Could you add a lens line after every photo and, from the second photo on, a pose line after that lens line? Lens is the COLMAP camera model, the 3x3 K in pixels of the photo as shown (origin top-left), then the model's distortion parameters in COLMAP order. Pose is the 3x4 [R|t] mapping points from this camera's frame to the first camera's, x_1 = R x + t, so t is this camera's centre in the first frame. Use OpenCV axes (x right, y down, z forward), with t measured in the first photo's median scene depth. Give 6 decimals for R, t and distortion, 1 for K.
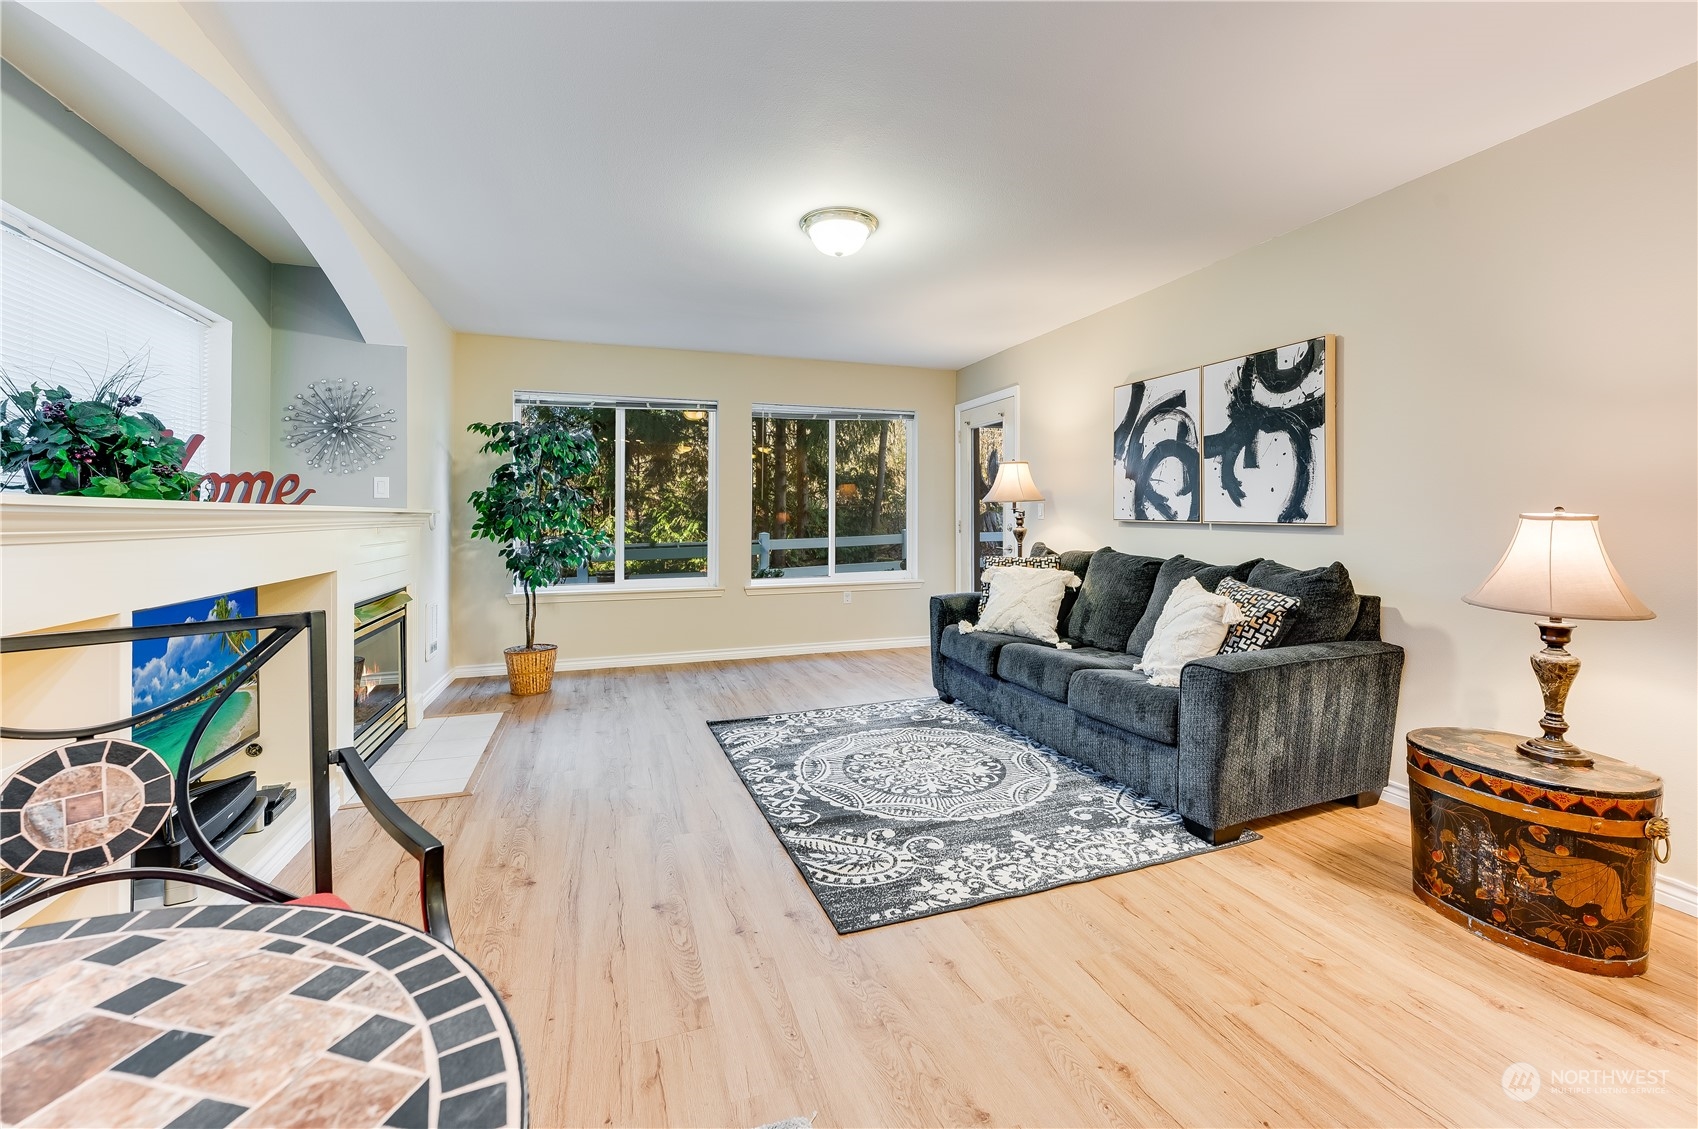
lens RADIAL K [[692.9, 0, 846.8], [0, 692.9, 499.2], [0, 0, 1]] dist [0.000446, -0.000602]
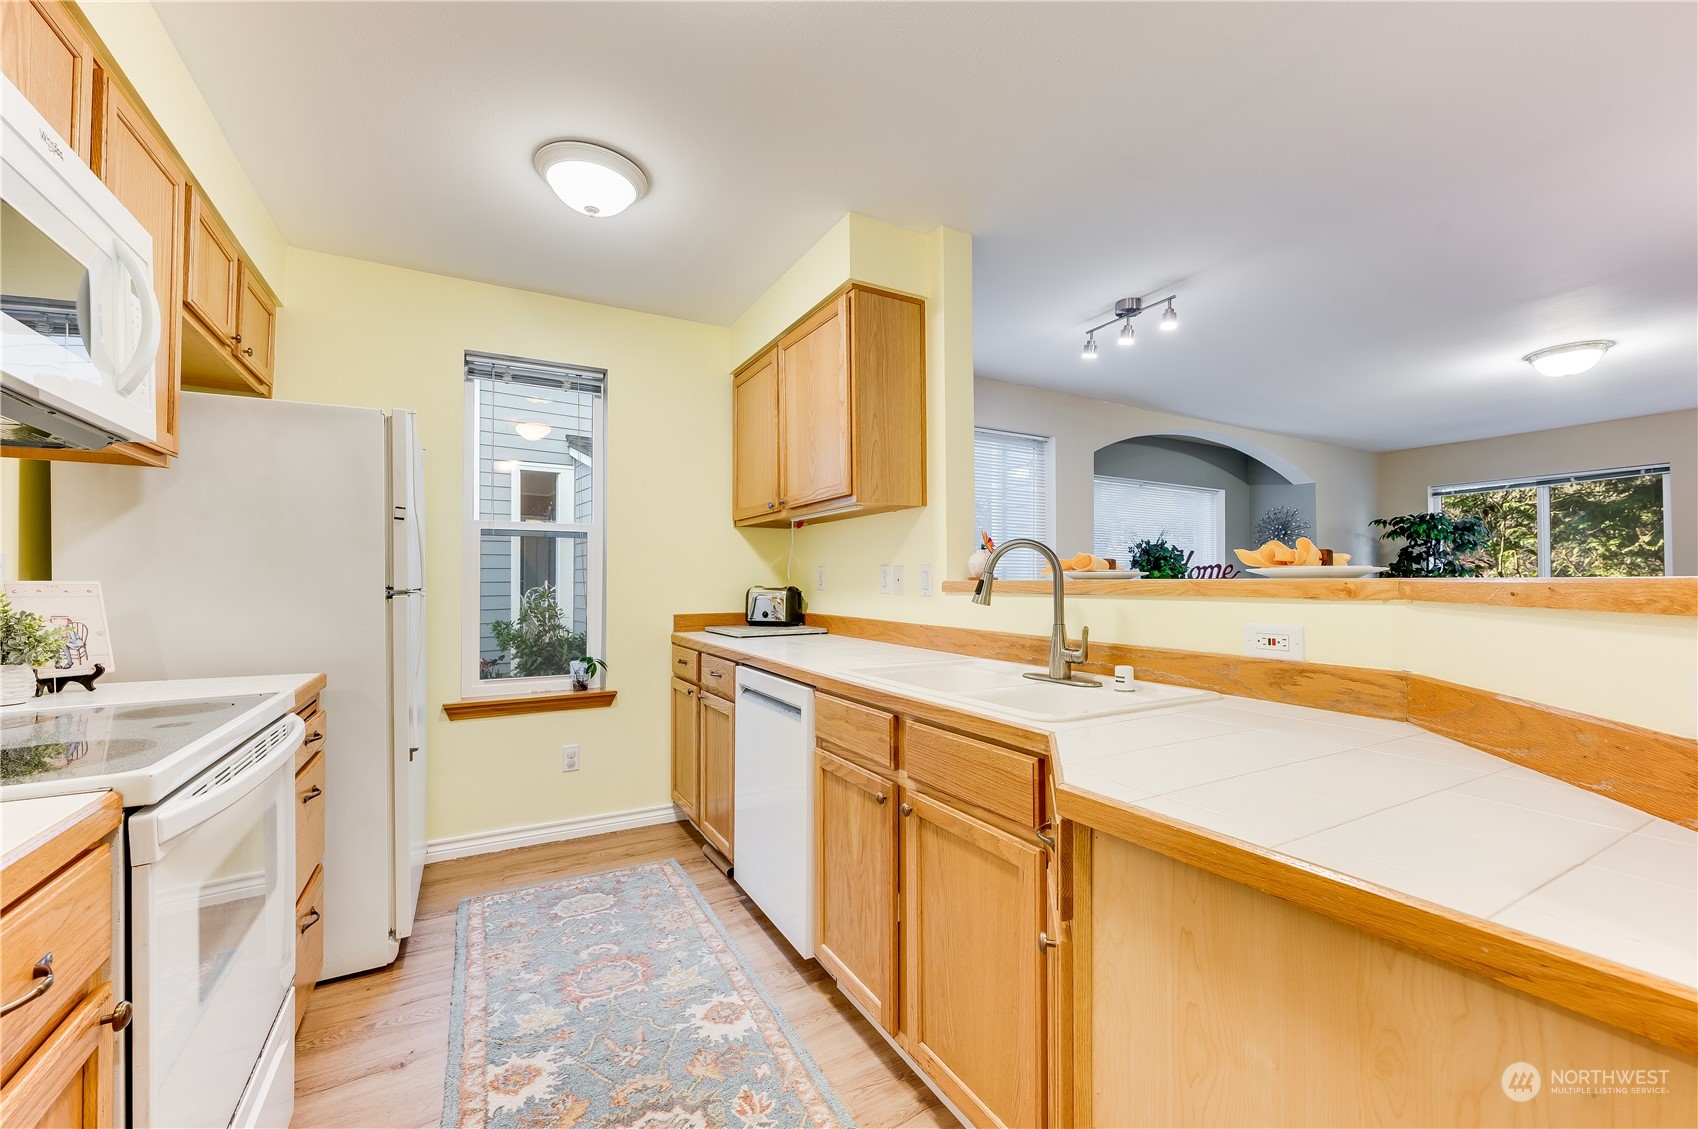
lens RADIAL K [[690.1, 0, 854.2], [0, 690.1, 574.7], [0, 0, 1]] dist [0.006062, -0.002421]
pose [[0.187701, -0.010270, -0.982172, 0.956951], [0.023679, 0.999702, -0.005928, -0.016957], [0.981941, -0.022144, 0.187889, -0.491699]]
